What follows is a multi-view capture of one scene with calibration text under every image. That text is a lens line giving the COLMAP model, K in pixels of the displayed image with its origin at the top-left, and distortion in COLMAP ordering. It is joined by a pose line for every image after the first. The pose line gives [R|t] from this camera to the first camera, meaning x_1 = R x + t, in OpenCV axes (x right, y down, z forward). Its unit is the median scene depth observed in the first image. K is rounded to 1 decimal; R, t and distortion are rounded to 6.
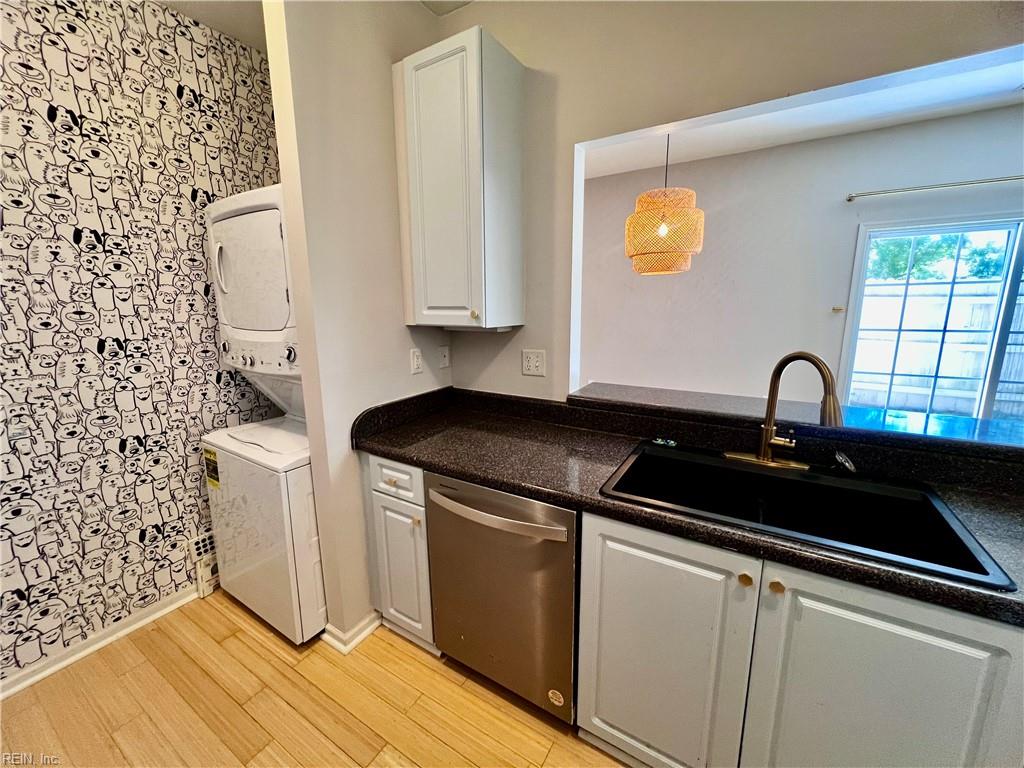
lens RADIAL K [[412.1, 0, 511.1], [0, 412.1, 382.6], [0, 0, 1]] dist [-0.000651, 0.000711]
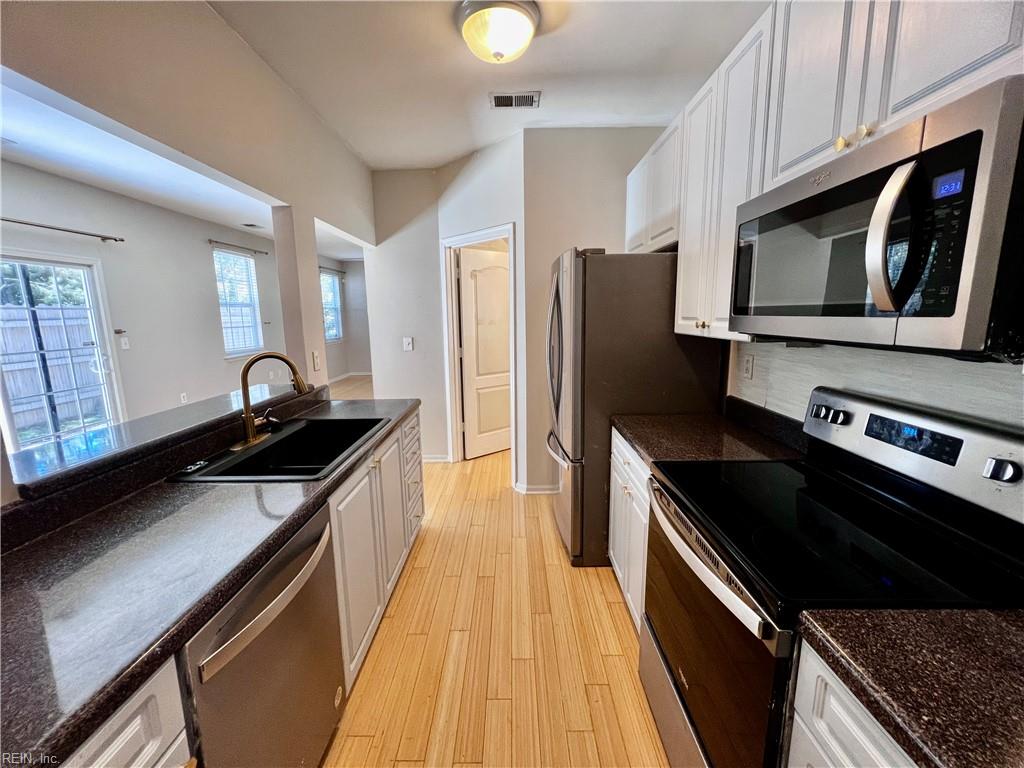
lens RADIAL K [[412.1, 0, 512.4], [0, 412.1, 382.0], [0, 0, 1]] dist [-0.000651, 0.000711]
pose [[-0.517836, -0.125708, 0.846193, -0.791161], [0.176927, 0.952022, 0.249702, -0.147720], [-0.836984, 0.279019, -0.470750, 0.887697]]
